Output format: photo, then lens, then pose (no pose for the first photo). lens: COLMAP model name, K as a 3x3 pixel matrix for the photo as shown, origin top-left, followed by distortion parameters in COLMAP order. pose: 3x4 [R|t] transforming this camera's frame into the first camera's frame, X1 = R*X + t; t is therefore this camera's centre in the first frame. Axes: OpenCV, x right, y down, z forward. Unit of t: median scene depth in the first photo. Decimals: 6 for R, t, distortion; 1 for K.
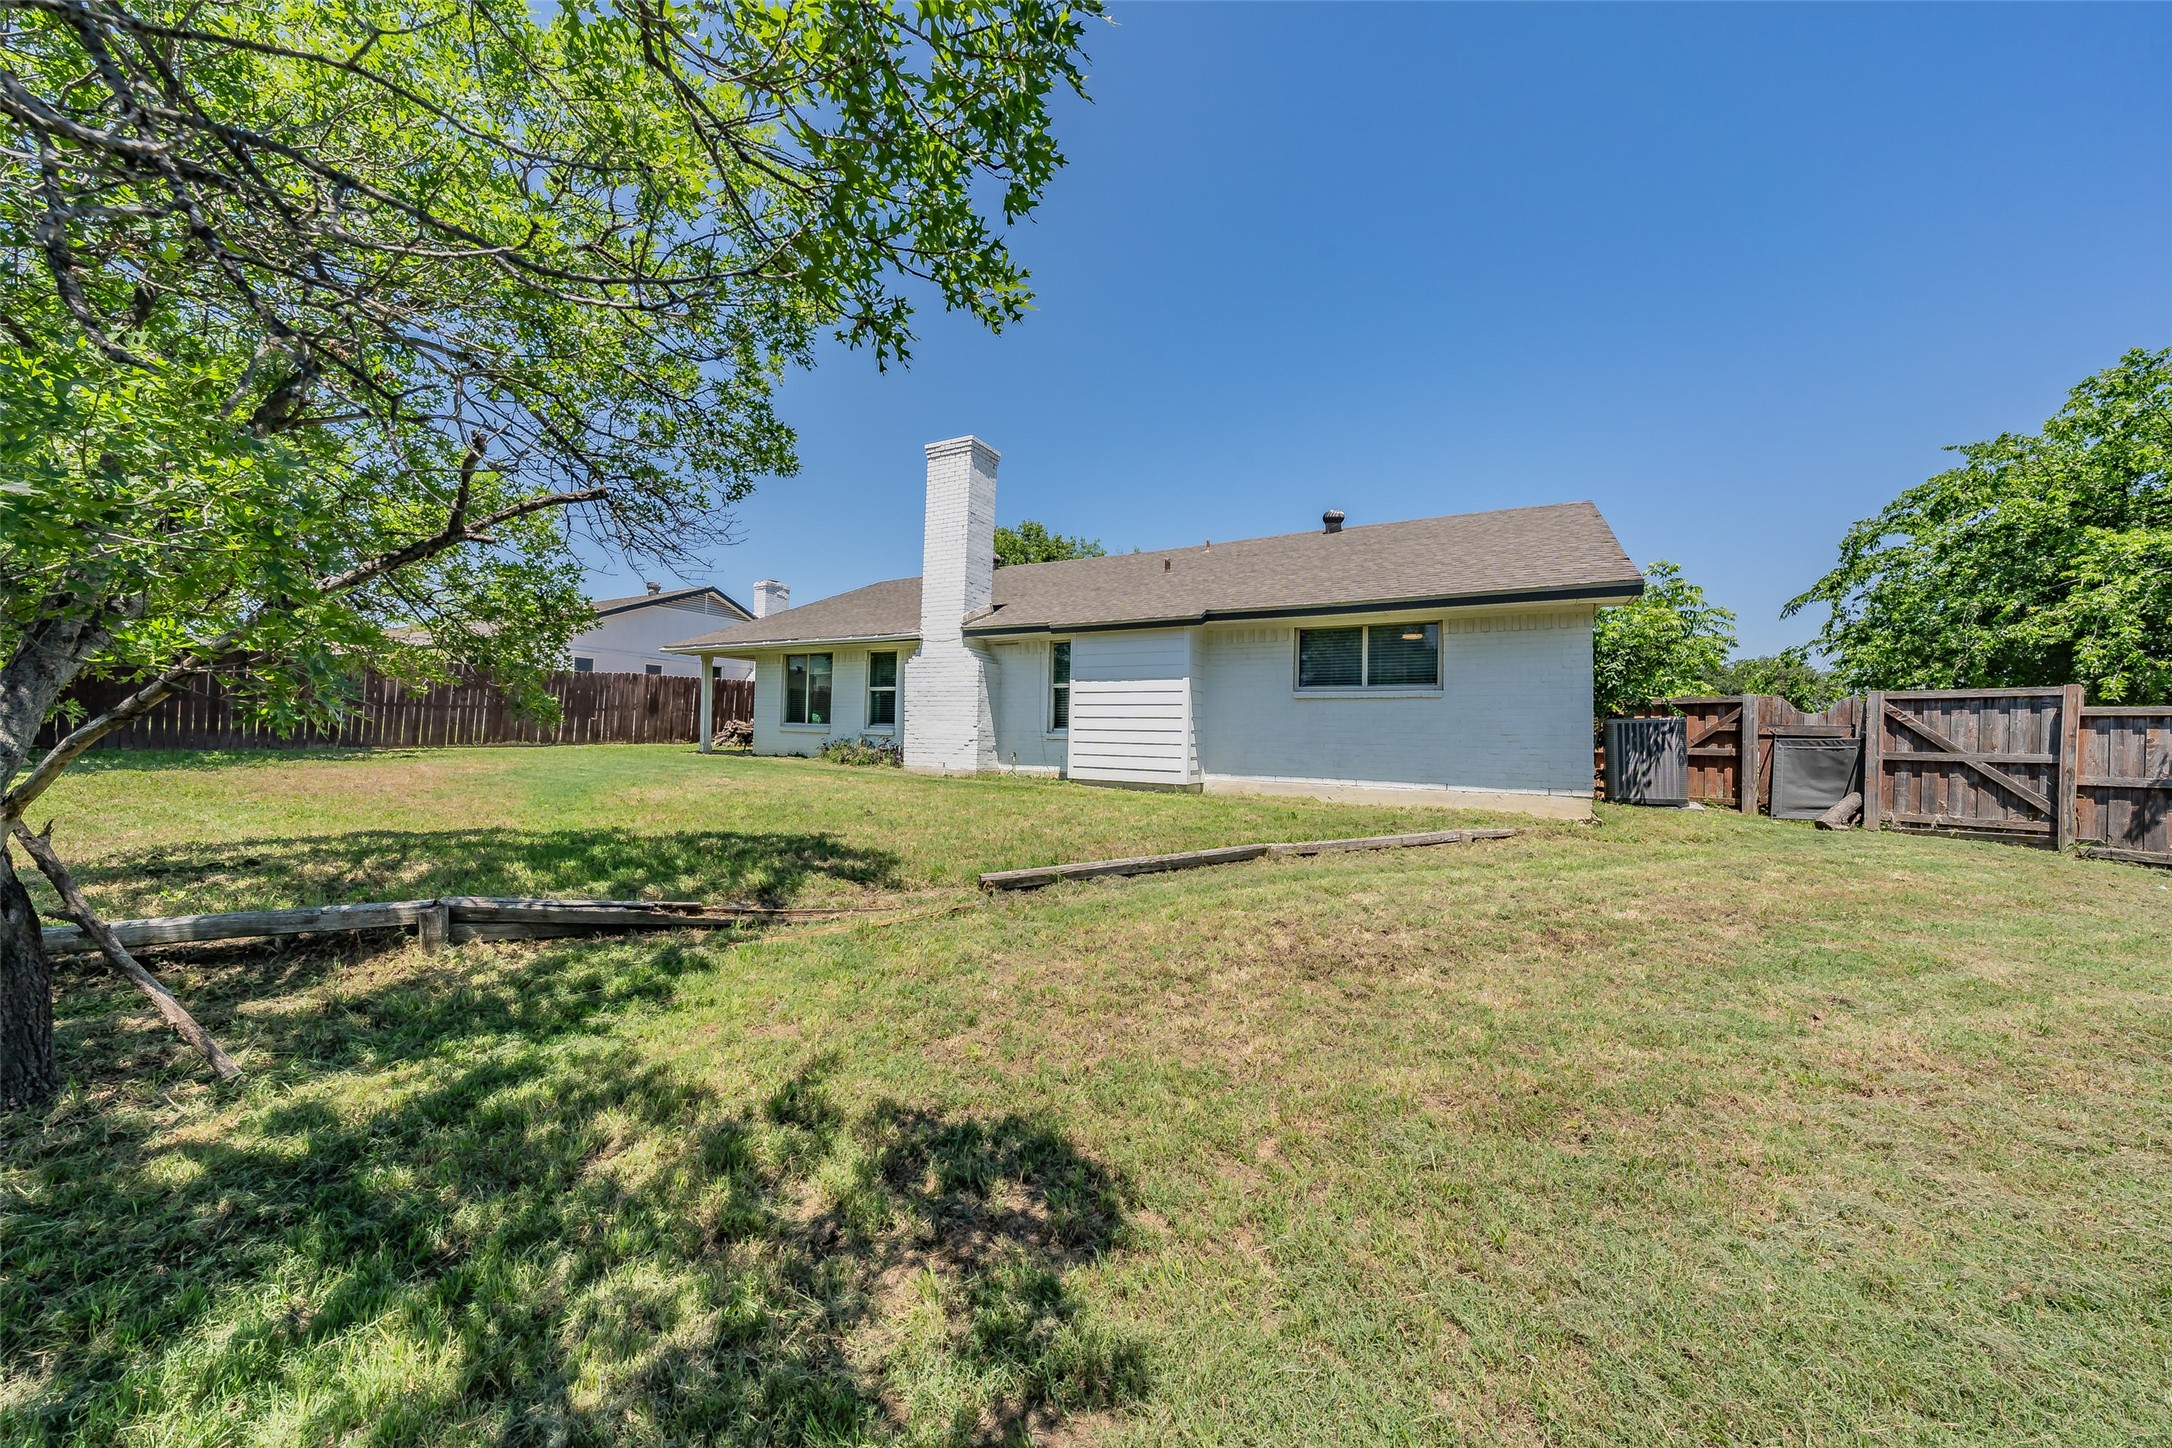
lens RADIAL K [[748.4, 0, 1102.5], [0, 748.4, 732.3], [0, 0, 1]] dist [-0.000274, -0.000016]
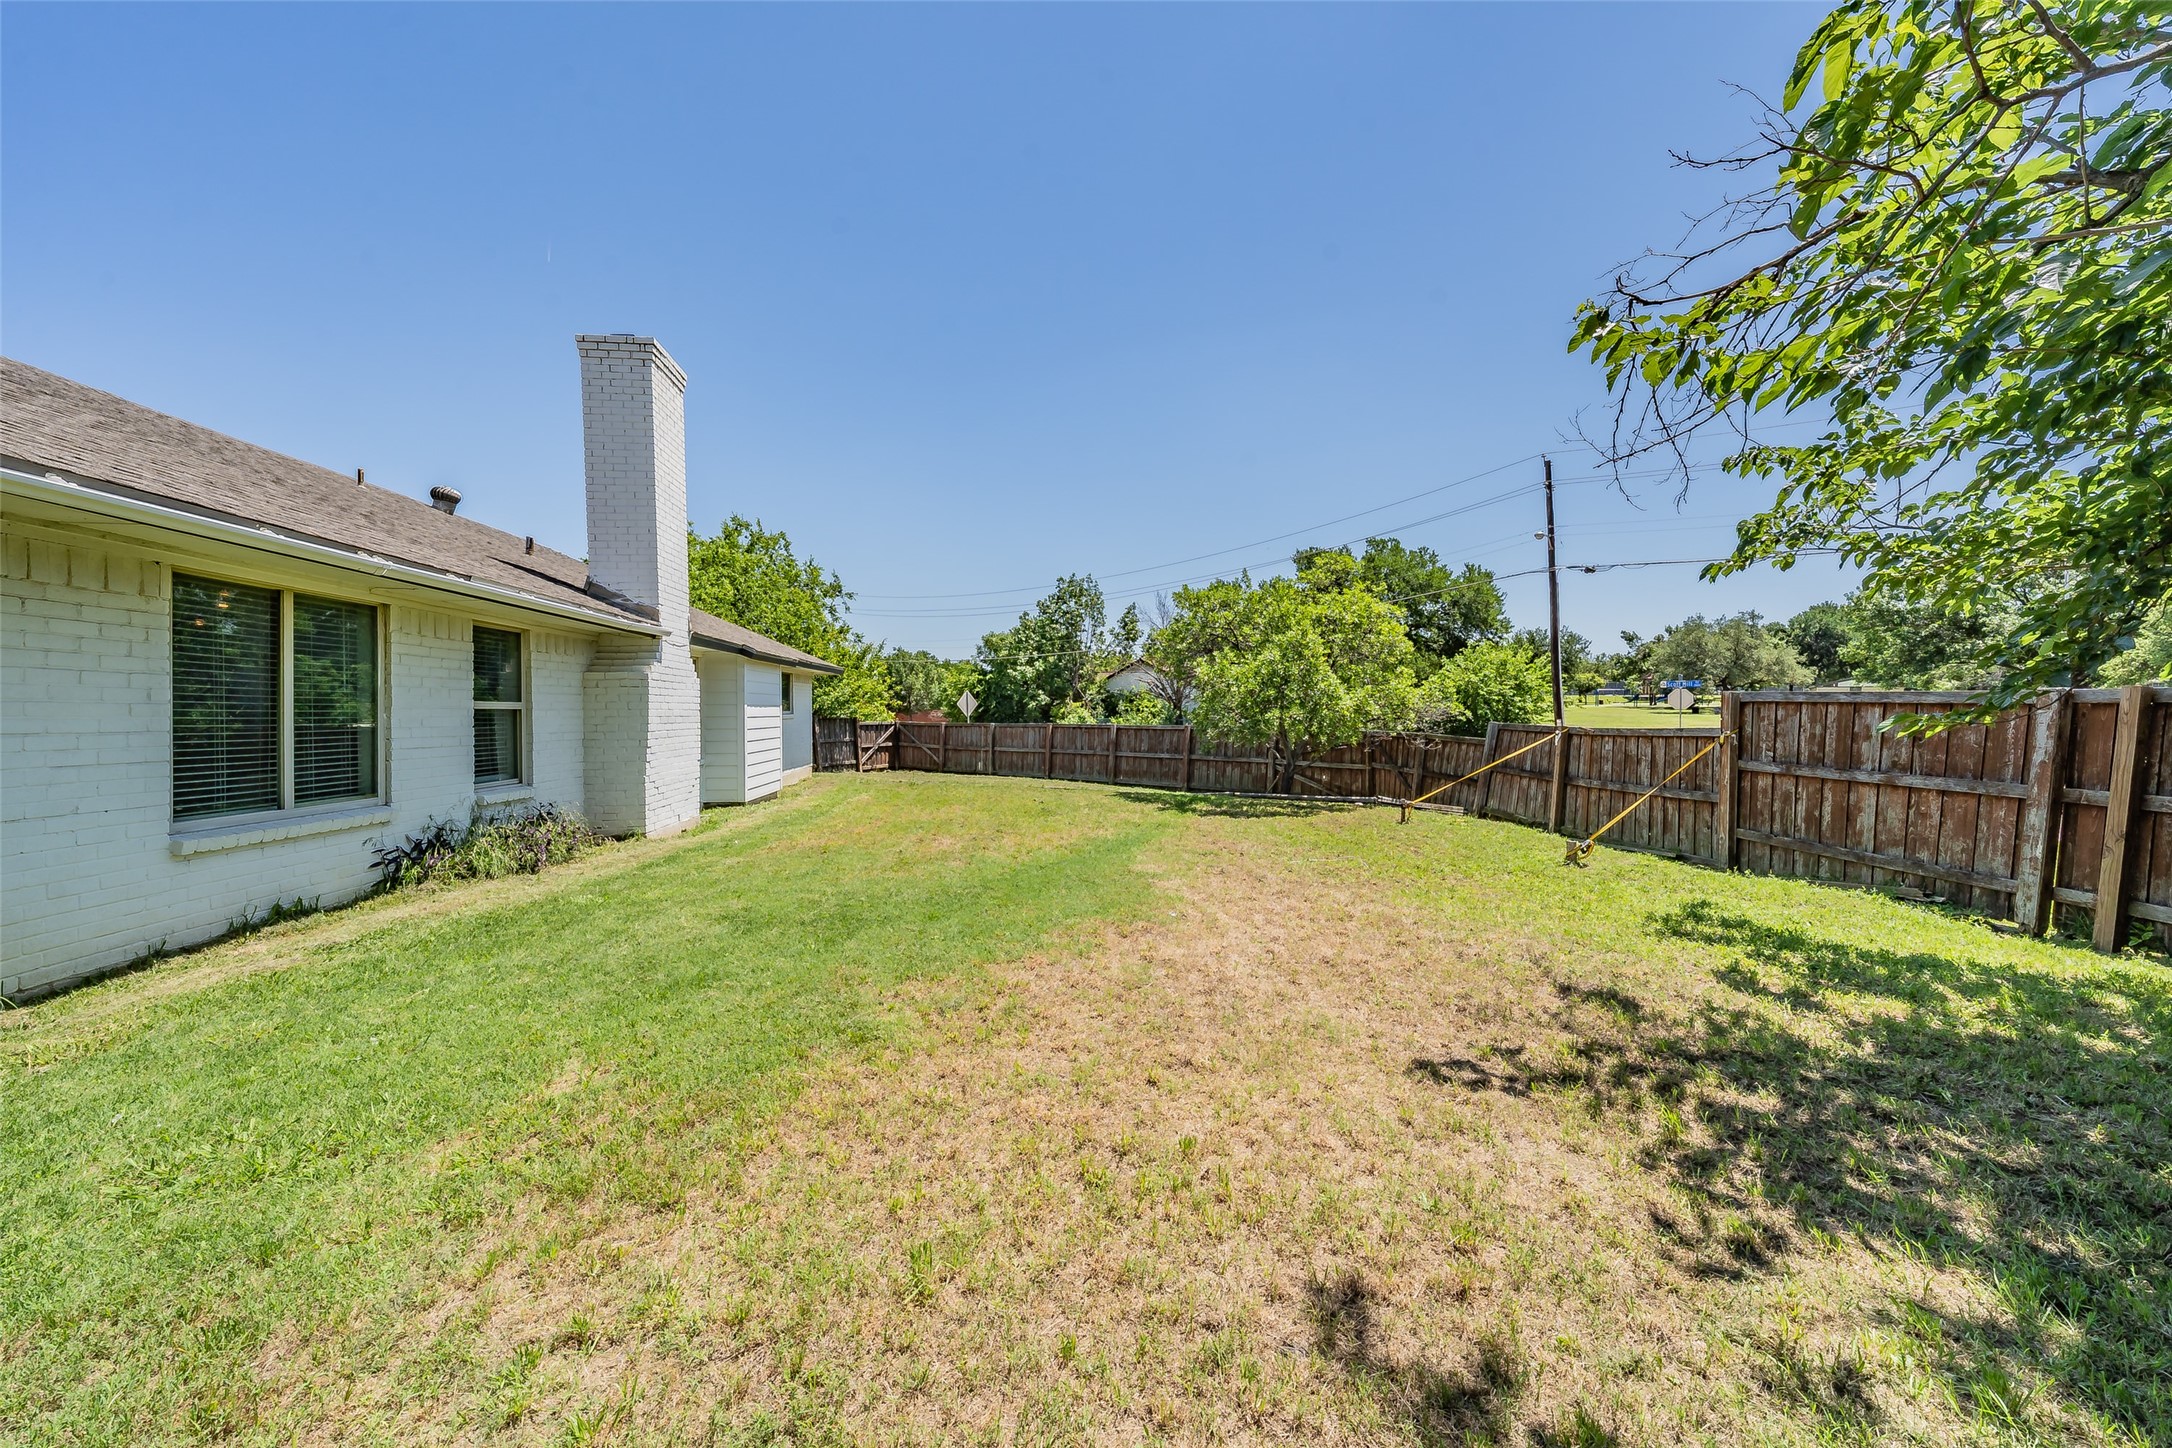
lens RADIAL K [[774.1, 0, 1084.1], [0, 774.1, 723.8], [0, 0, 1]] dist [-0.000037, 0.000018]
pose [[-0.575957, -0.037934, 0.816600, -1.056871], [-0.018500, 0.999272, 0.033372, -0.080572], [-0.817271, 0.004114, -0.576239, 1.127287]]
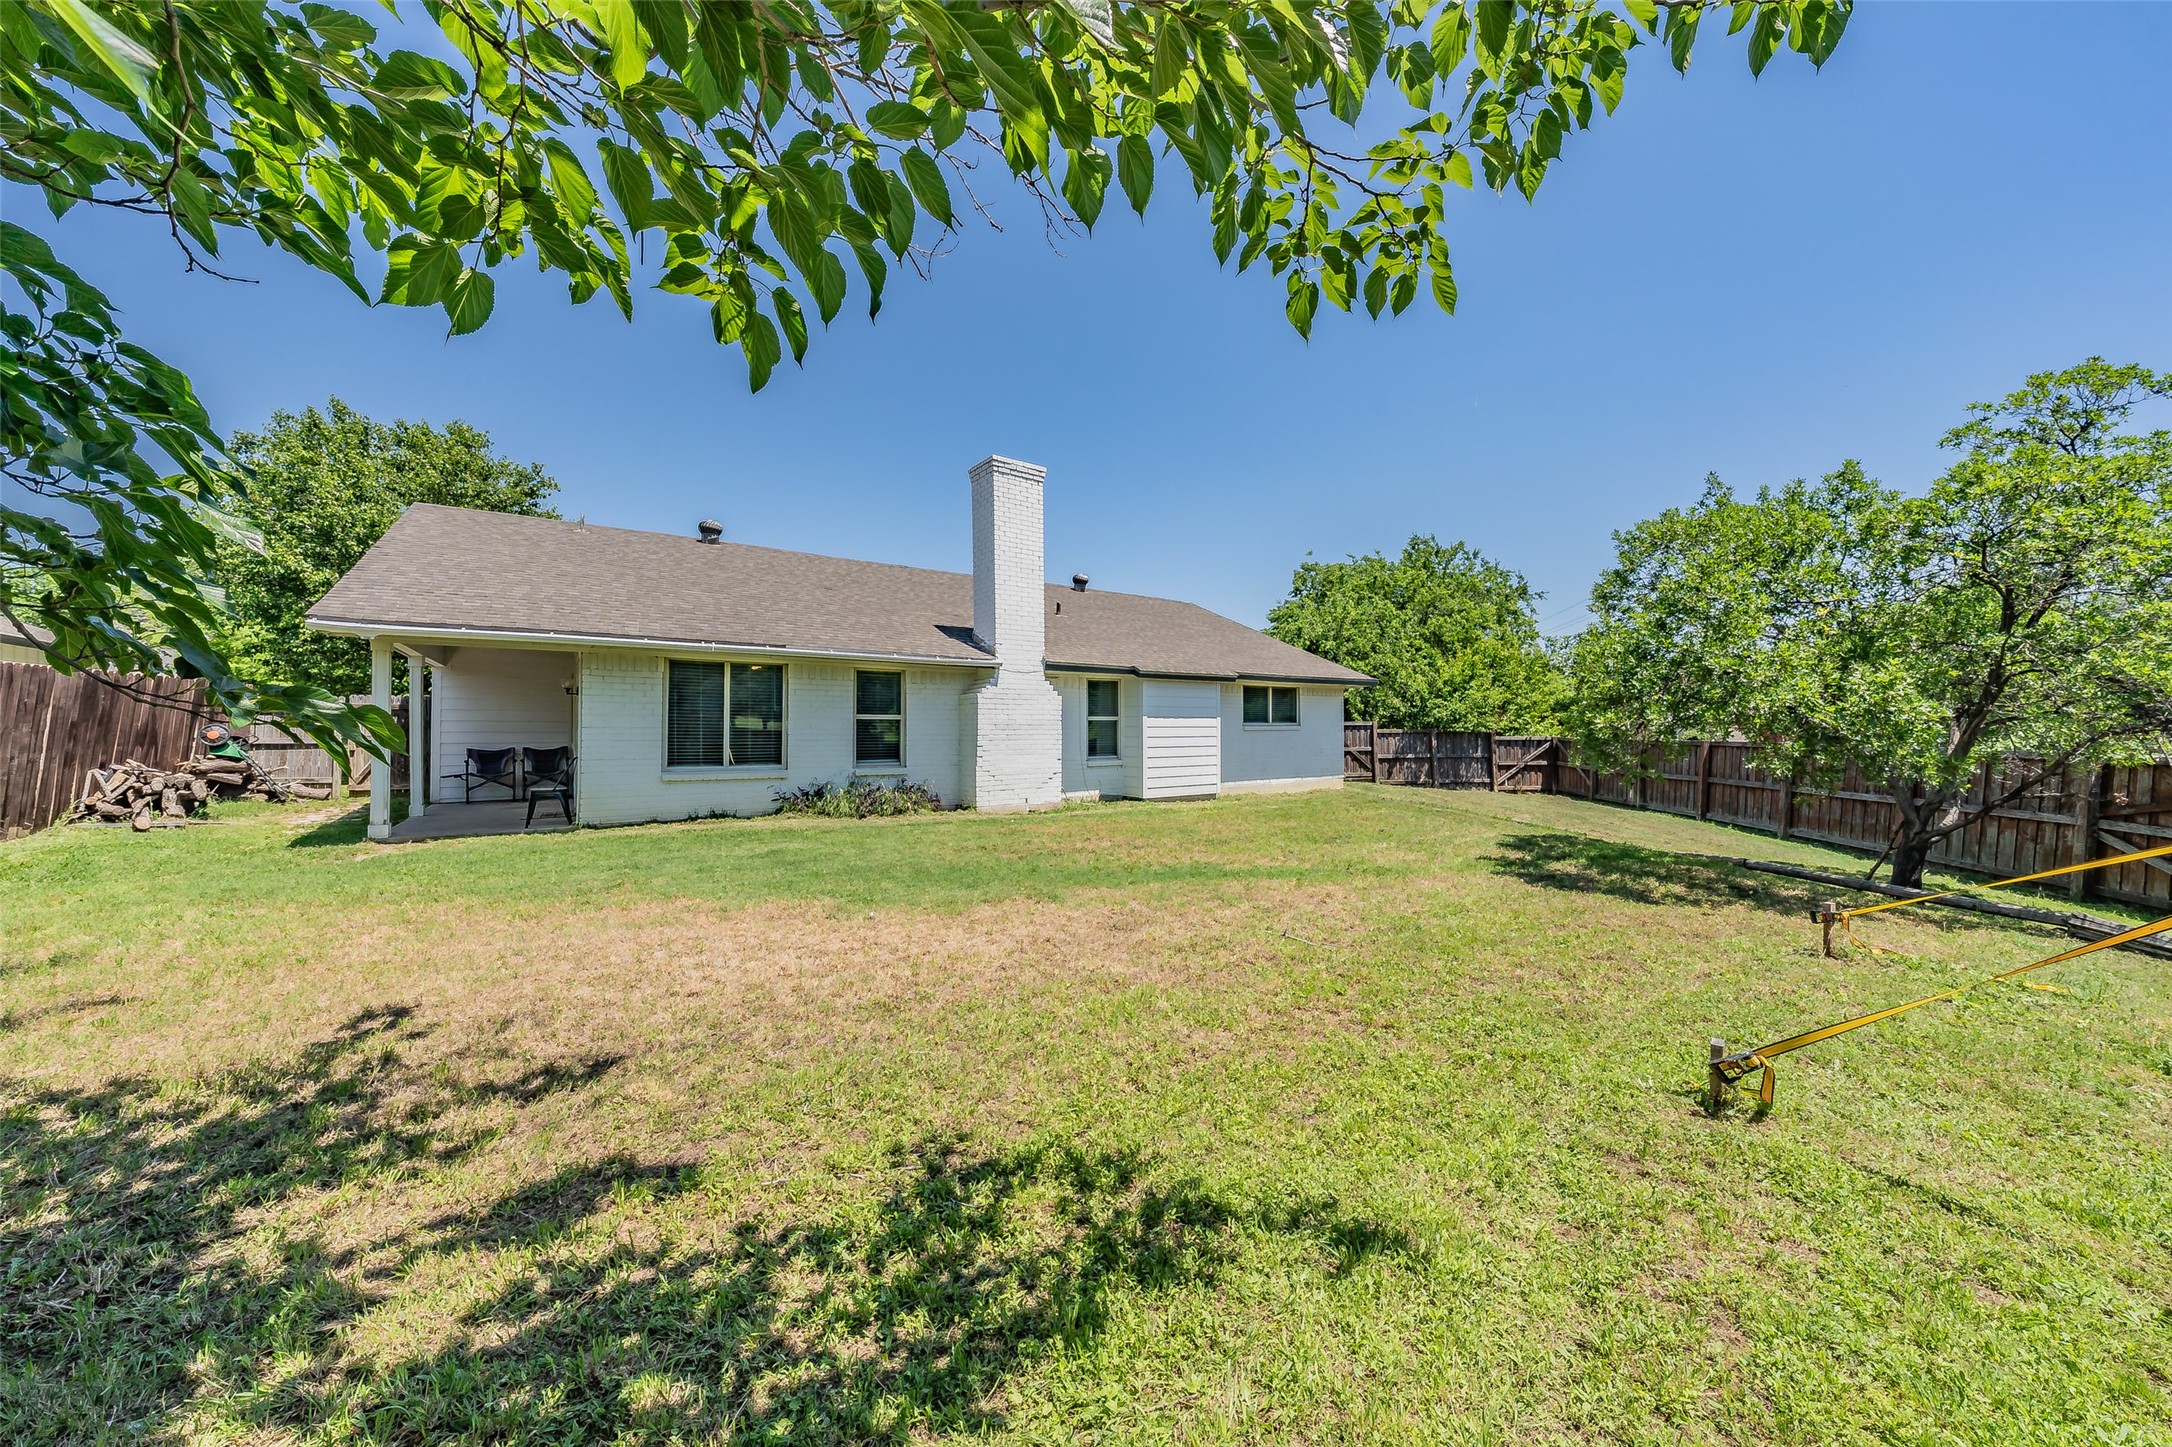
lens RADIAL K [[748.4, 0, 1102.5], [0, 748.4, 731.8], [0, 0, 1]] dist [-0.000274, -0.000016]
pose [[0.412881, -0.029519, 0.910307, -1.063543], [0.004248, 0.999526, 0.030485, -0.075956], [-0.910775, -0.008720, 0.412811, 0.518786]]
